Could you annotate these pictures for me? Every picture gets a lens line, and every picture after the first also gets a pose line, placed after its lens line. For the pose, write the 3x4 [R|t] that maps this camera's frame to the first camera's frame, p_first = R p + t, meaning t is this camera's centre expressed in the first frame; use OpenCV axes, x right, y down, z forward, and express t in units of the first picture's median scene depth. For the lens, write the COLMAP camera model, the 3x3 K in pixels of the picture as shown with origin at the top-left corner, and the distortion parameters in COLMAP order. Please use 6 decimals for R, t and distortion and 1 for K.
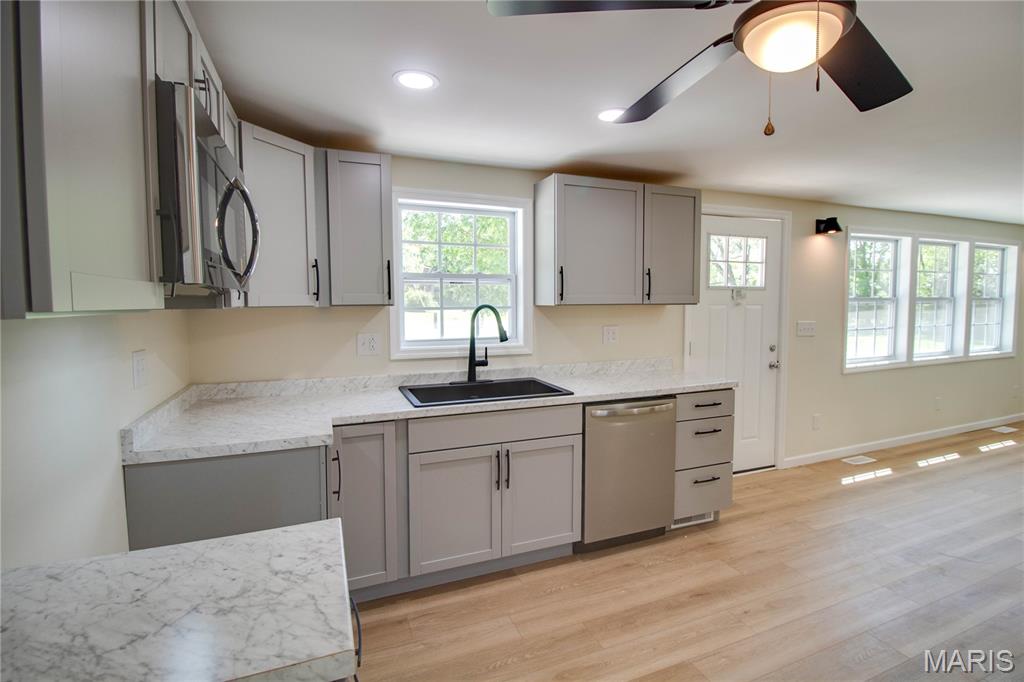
lens RADIAL K [[489.2, 0, 523.2], [0, 489.2, 326.2], [0, 0, 1]] dist [-0.016440, -0.001541]
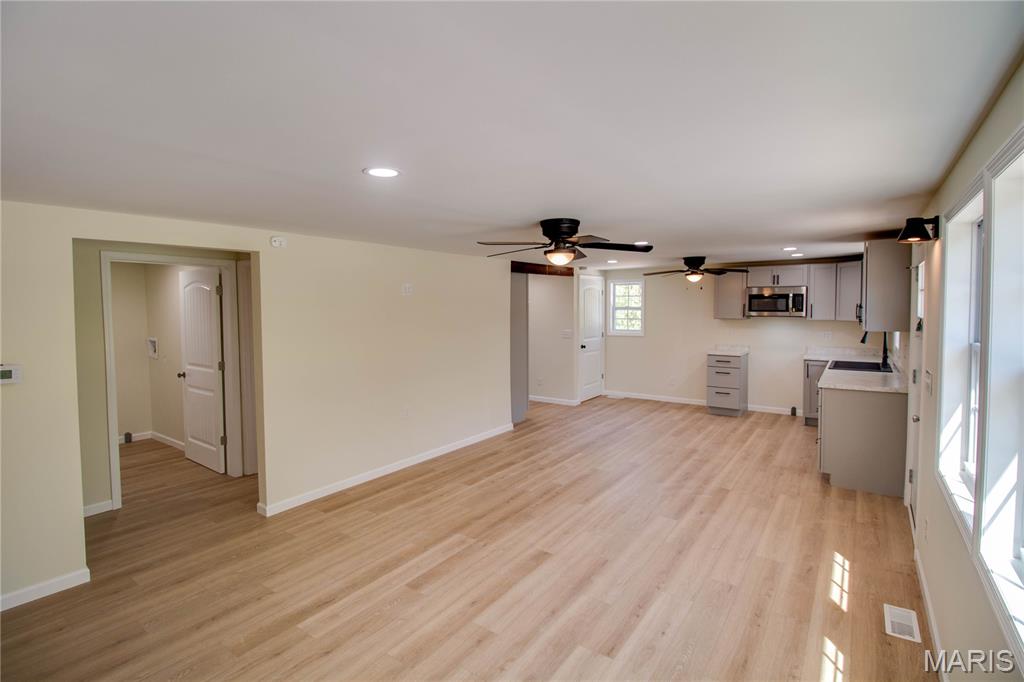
lens RADIAL K [[489.2, 0, 523.2], [0, 489.2, 326.2], [0, 0, 1]] dist [-0.016440, -0.001541]
pose [[-0.839973, 0.031373, -0.541721, 1.672270], [-0.021118, 0.995681, 0.090409, -0.141981], [0.542217, 0.087381, -0.835682, 1.469346]]
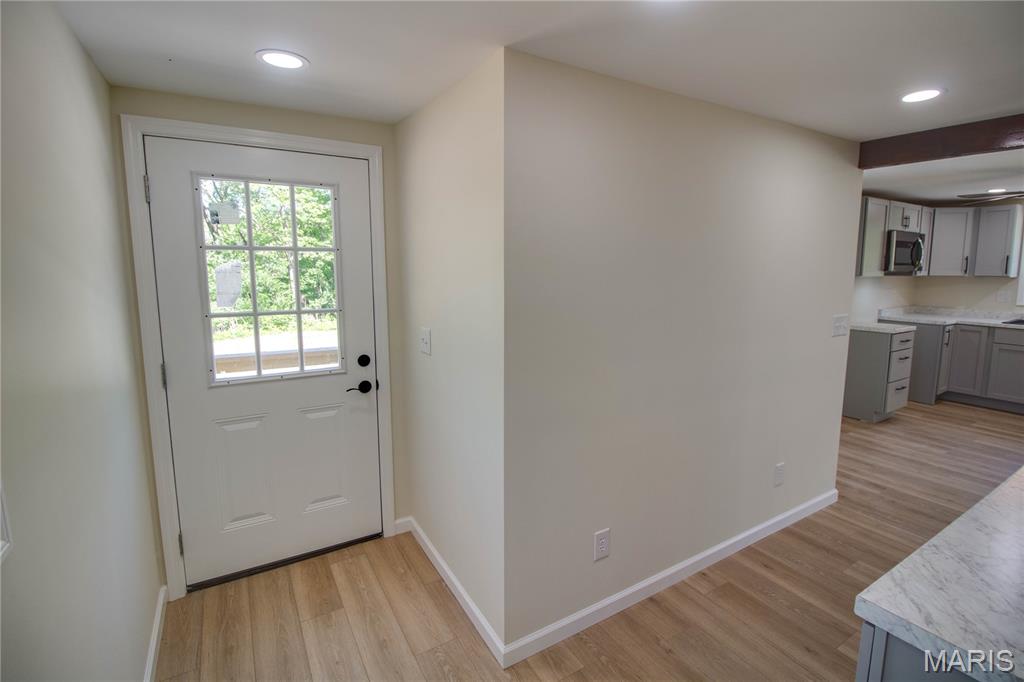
lens RADIAL K [[489.2, 0, 523.2], [0, 489.2, 326.2], [0, 0, 1]] dist [-0.016440, -0.001541]
pose [[0.159670, 0.129110, -0.978691, 1.025472], [-0.054754, 0.991042, 0.121807, 0.021345], [0.985651, 0.034139, 0.165309, -0.984341]]
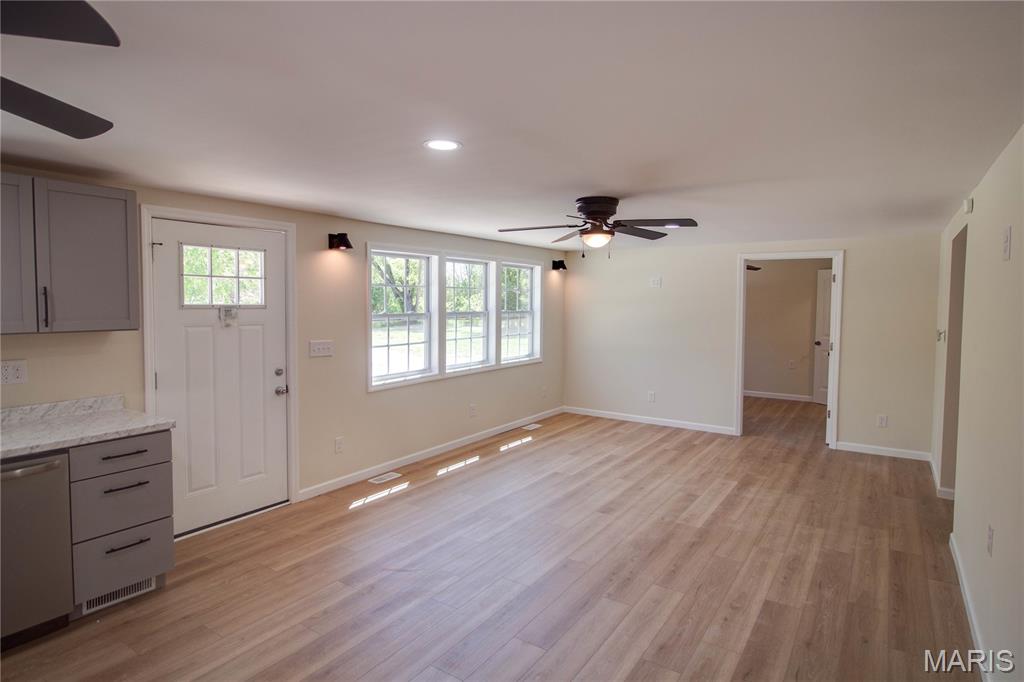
lens RADIAL K [[558.1, 0, 497.4], [0, 558.1, 329.7], [0, 0, 1]] dist [-0.001707, -0.001572]
pose [[0.843579, -0.022324, 0.536541, 0.340686], [0.024580, 0.999694, 0.002947, -0.031071], [-0.536443, 0.010702, 0.843869, -0.115611]]
